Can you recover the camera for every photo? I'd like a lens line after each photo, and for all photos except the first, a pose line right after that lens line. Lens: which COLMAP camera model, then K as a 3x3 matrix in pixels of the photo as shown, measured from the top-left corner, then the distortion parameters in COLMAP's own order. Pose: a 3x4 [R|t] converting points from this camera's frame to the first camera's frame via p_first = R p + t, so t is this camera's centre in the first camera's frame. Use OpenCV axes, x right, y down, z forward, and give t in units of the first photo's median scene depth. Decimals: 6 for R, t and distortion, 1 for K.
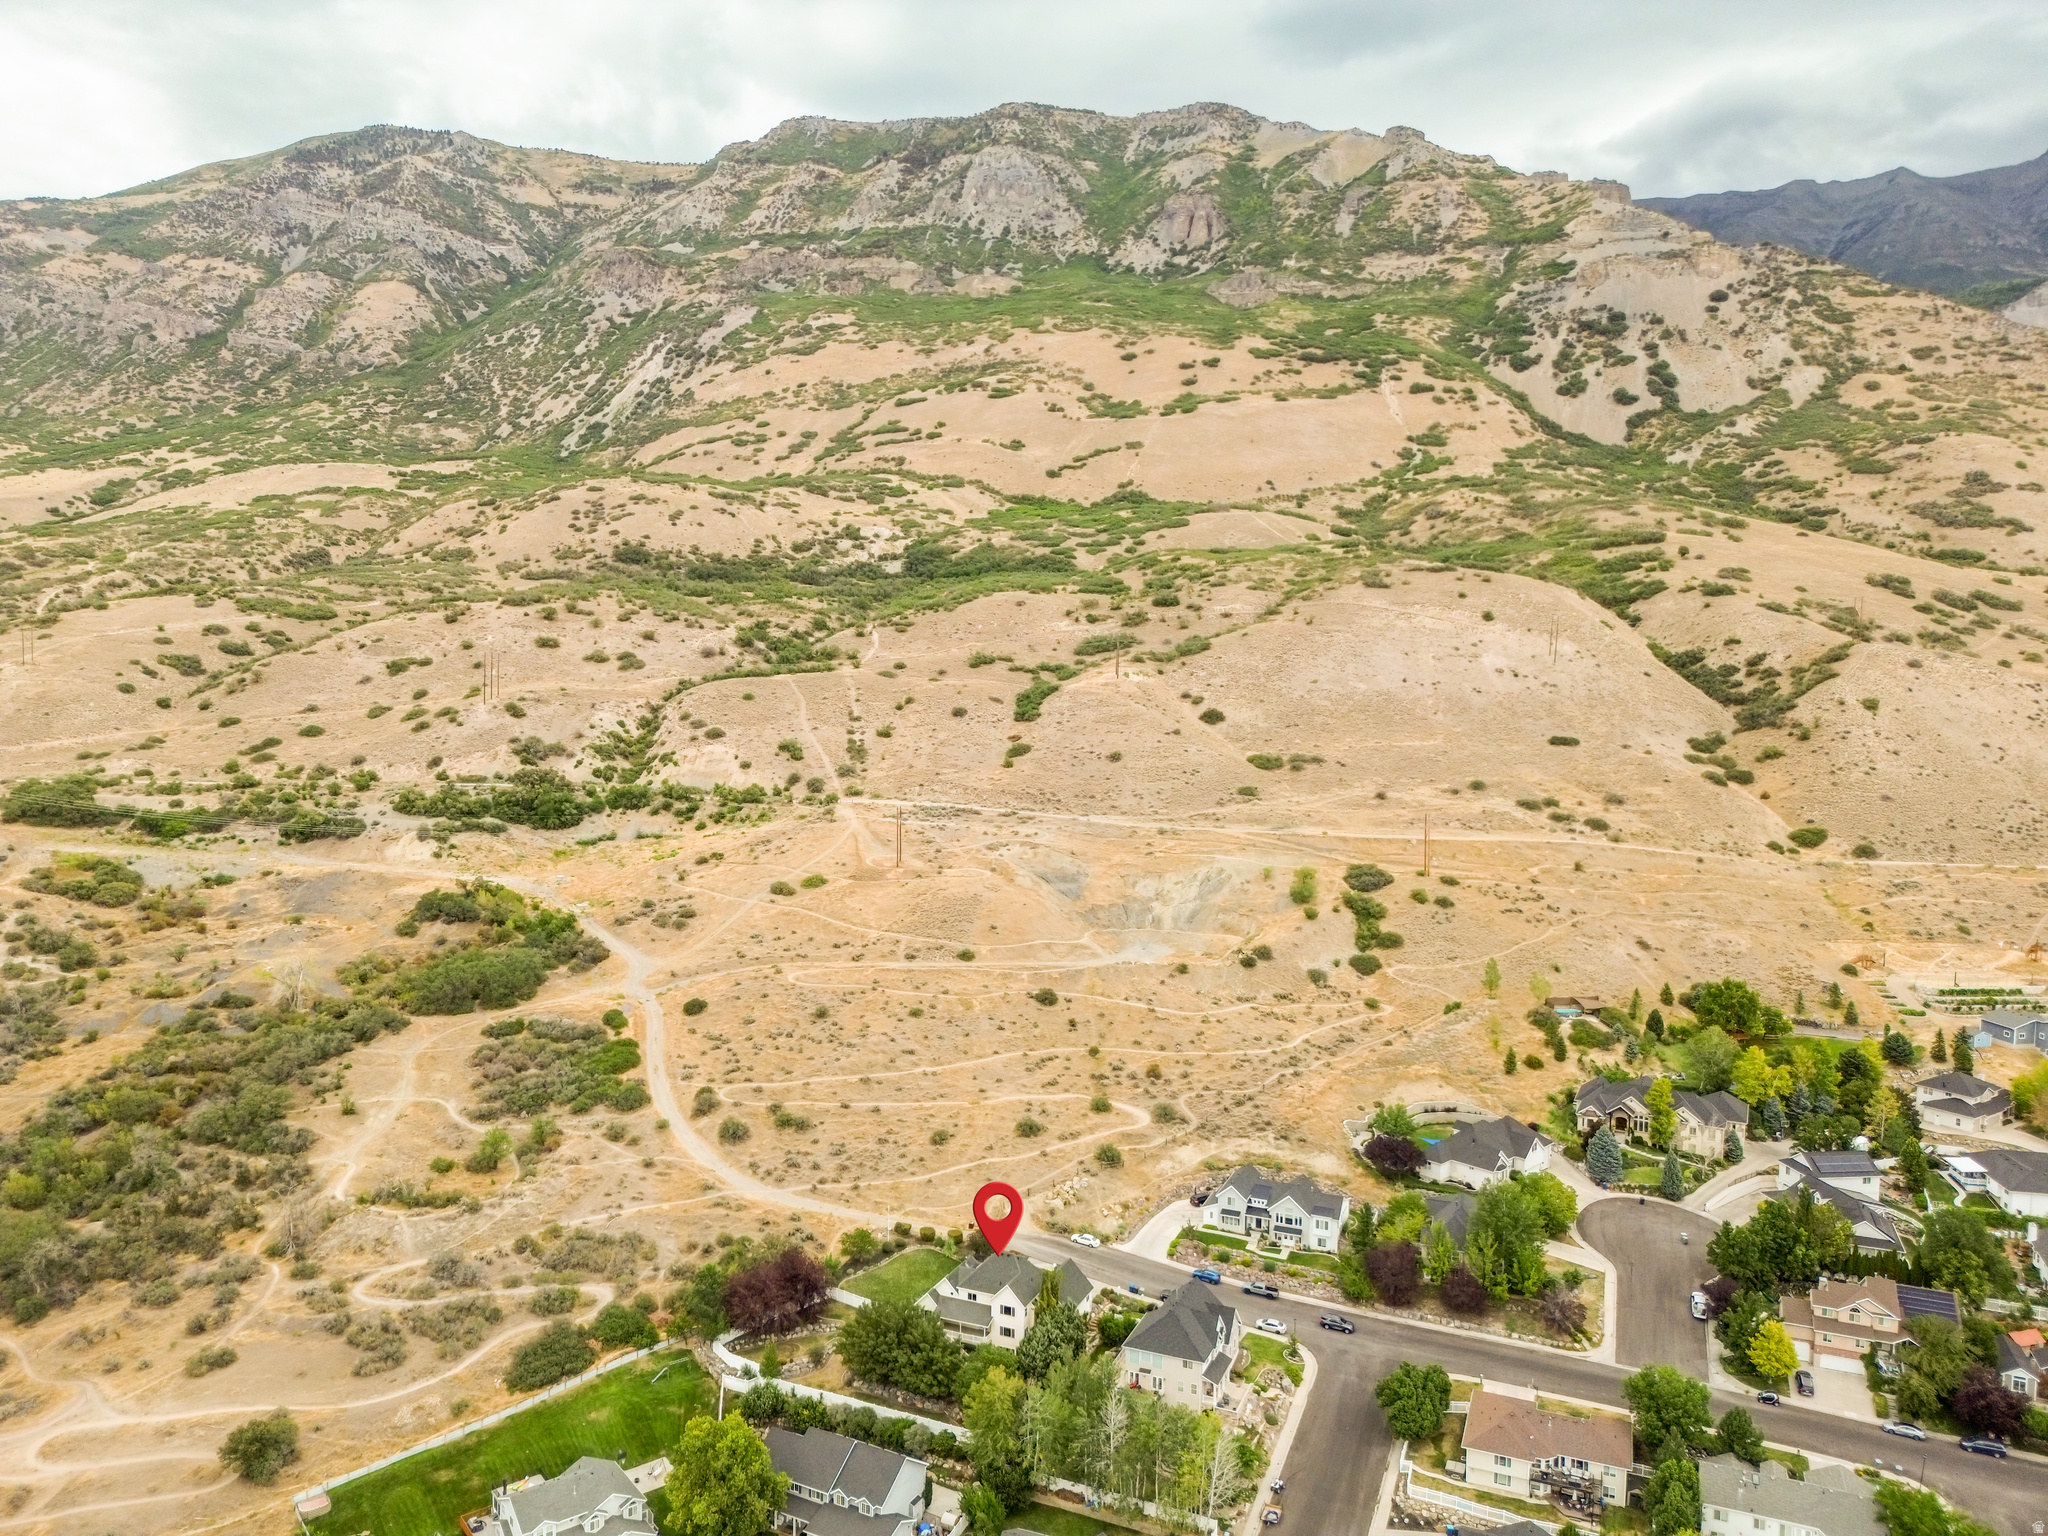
lens RADIAL K [[1447.7, 0, 1024.7], [0, 1447.7, 765.9], [0, 0, 1]] dist [0.061355, -0.051988]
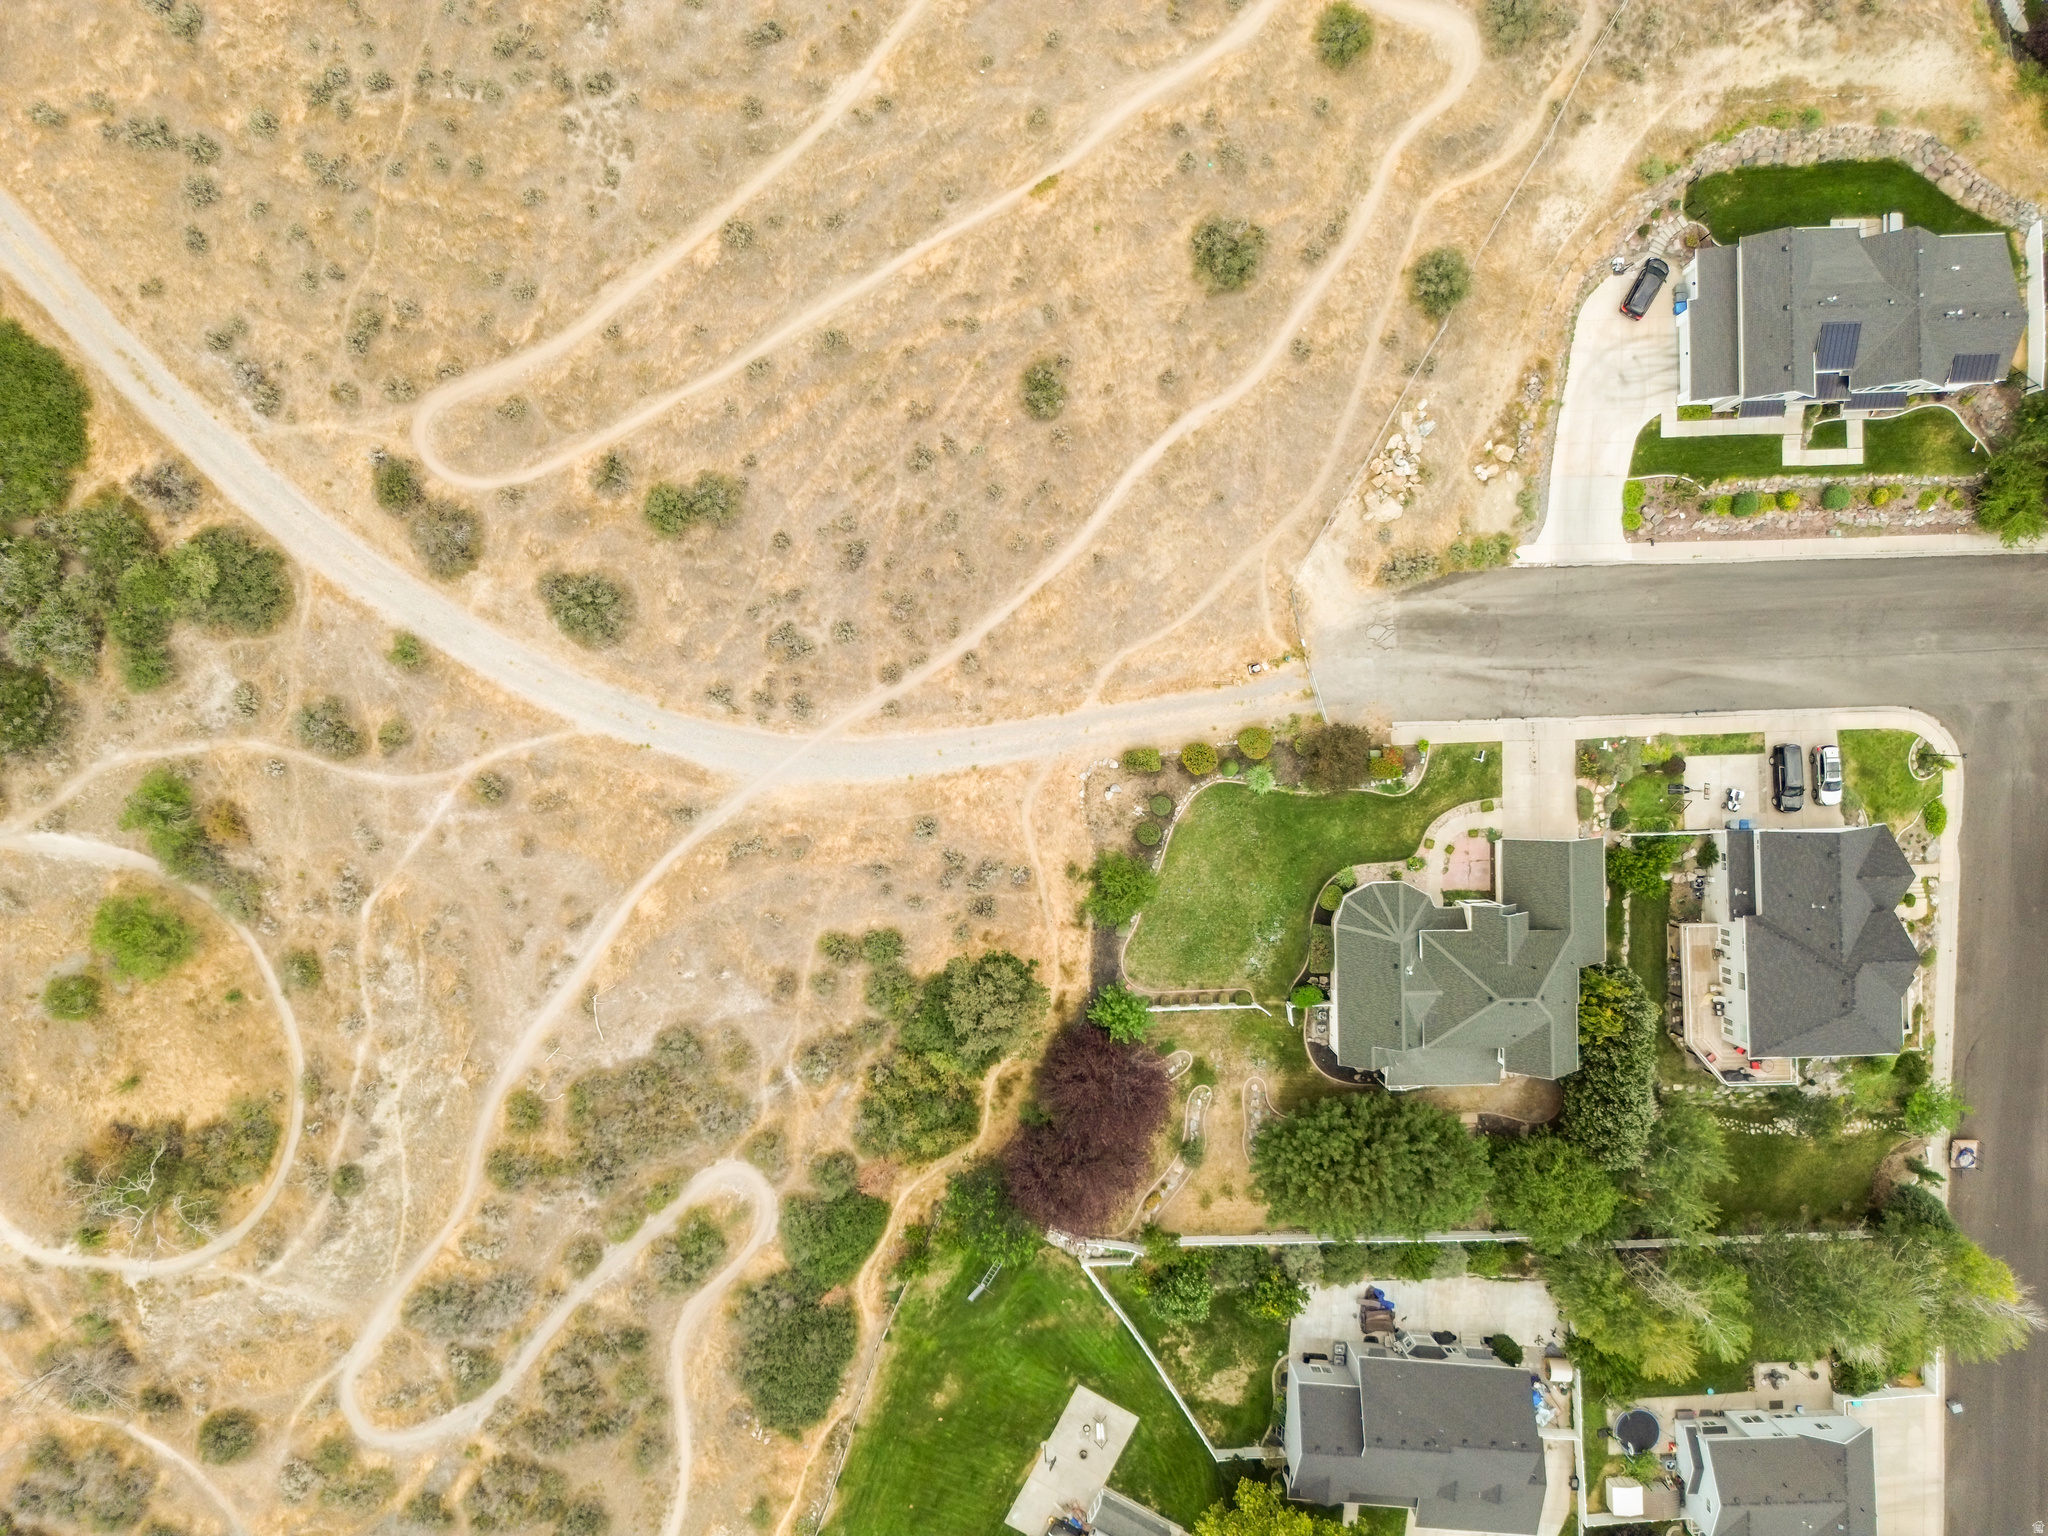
lens RADIAL K [[1447.7, 0, 1015.3], [0, 1447.7, 765.0], [0, 0, 1]] dist [0.061355, -0.051988]
pose [[0.908410, -0.417463, -0.022695, -0.113165], [0.049579, 0.053667, 0.997327, -0.166644], [-0.415130, -0.907108, 0.069450, 0.993227]]
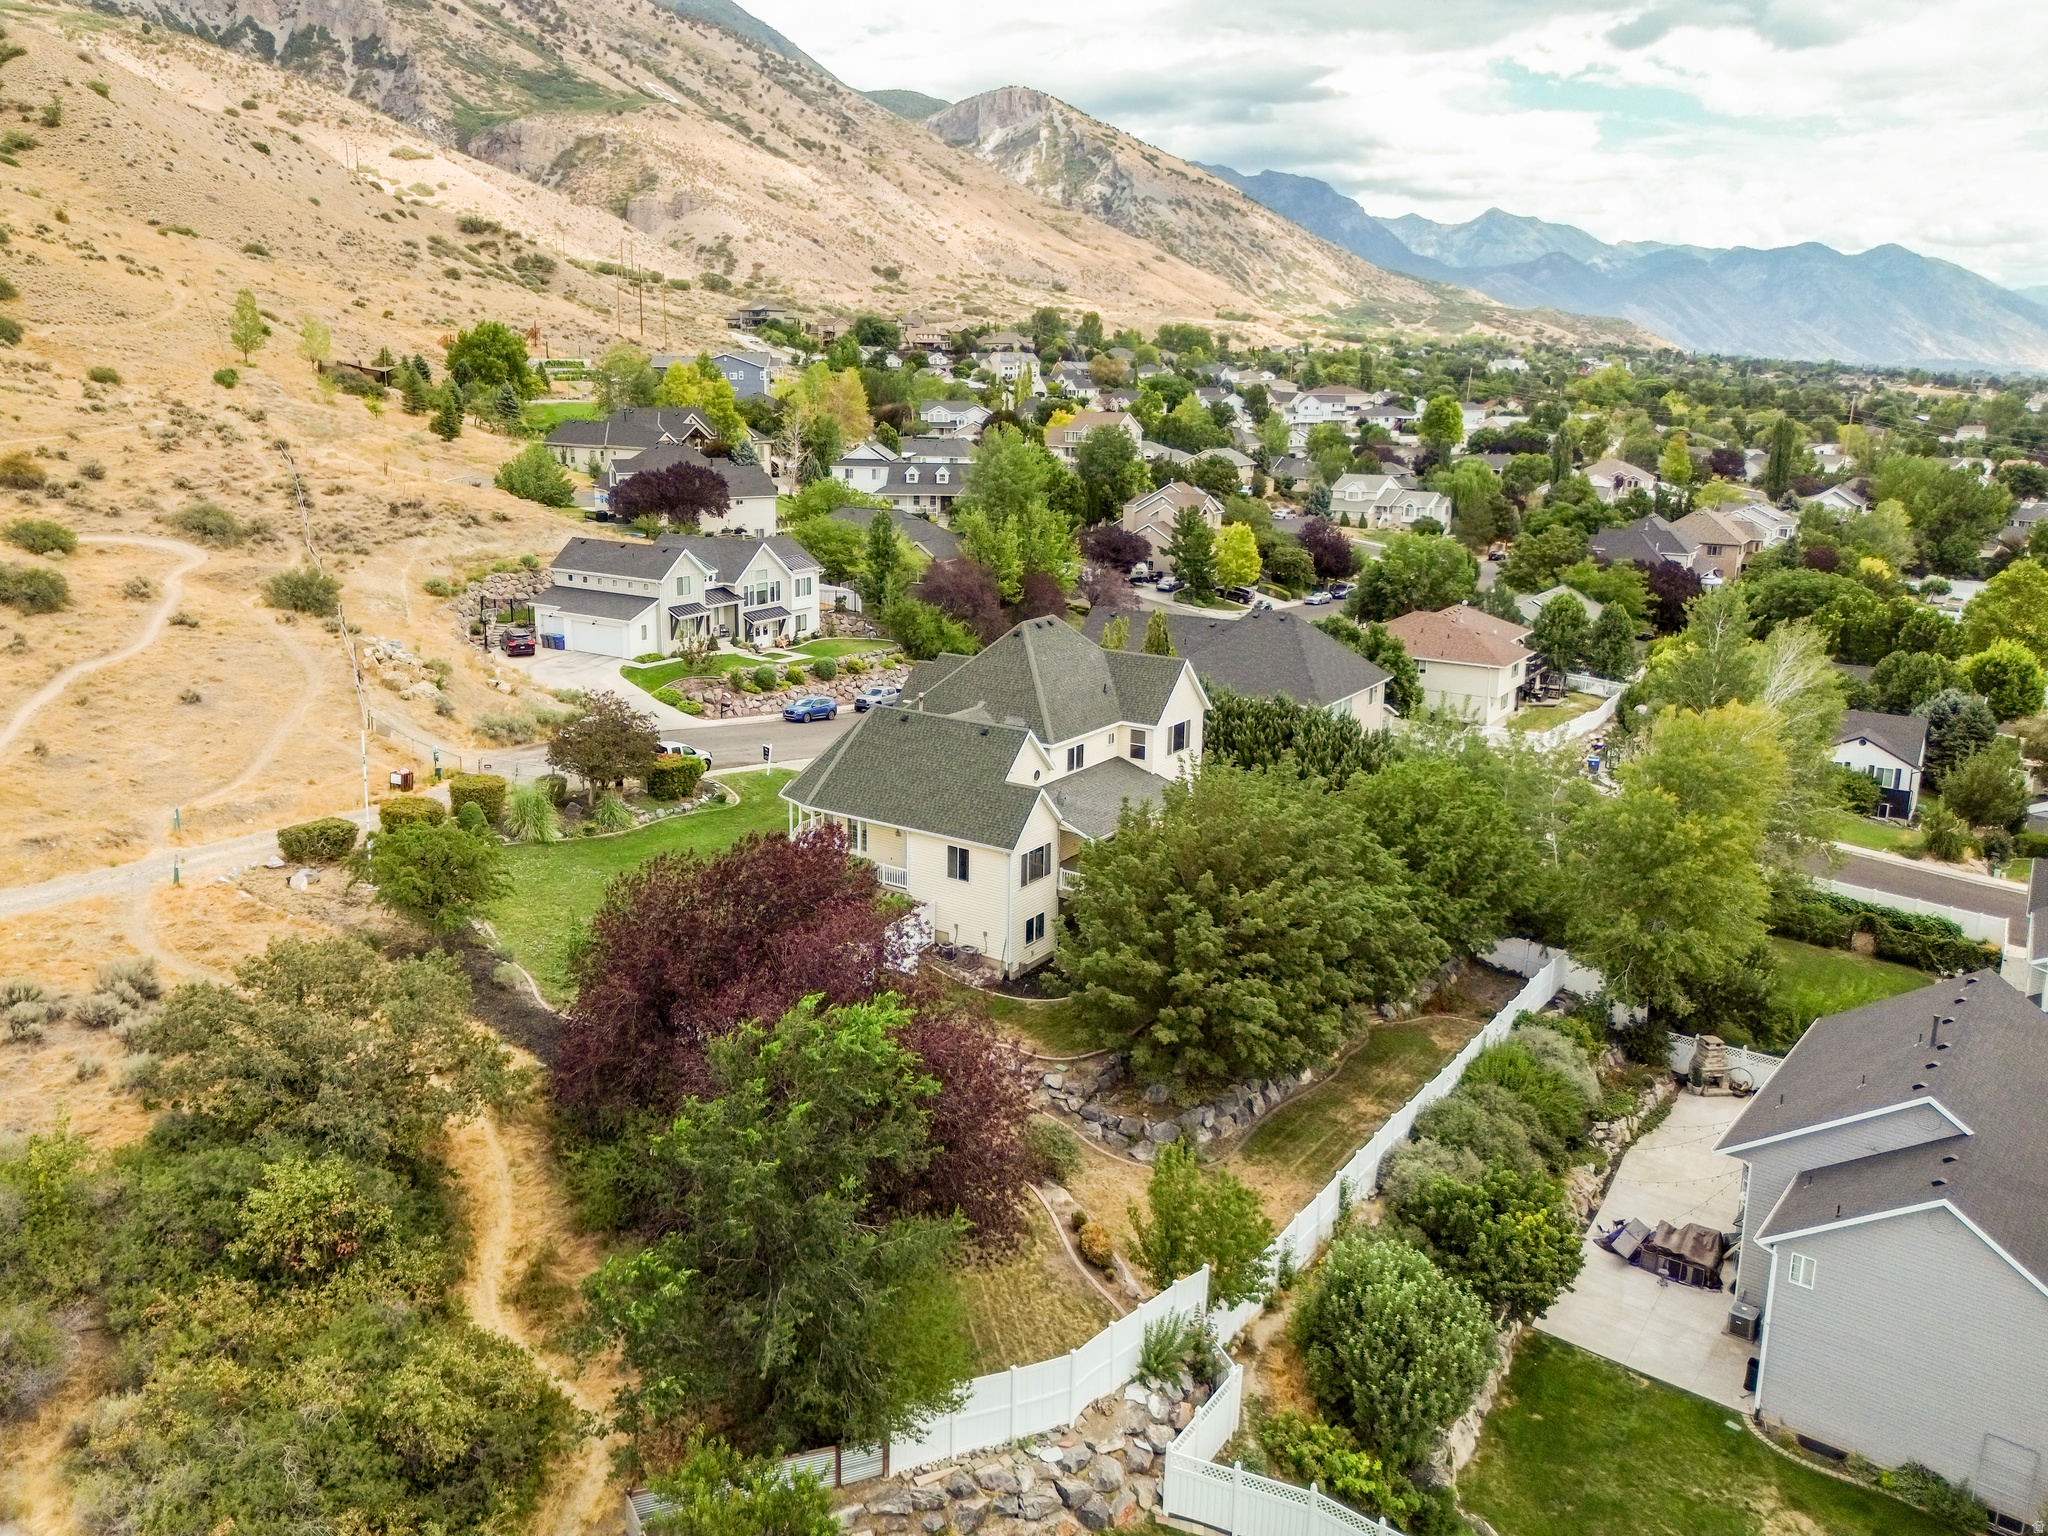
lens RADIAL K [[1561.9, 0, 923.3], [0, 1561.9, 723.4], [0, 0, 1]] dist [0.080973, -0.081968]
pose [[0.220360, -0.227019, 0.948633, -0.317691], [0.074840, 0.973607, 0.215611, 0.249631], [-0.972543, 0.023484, 0.231534, 0.844346]]
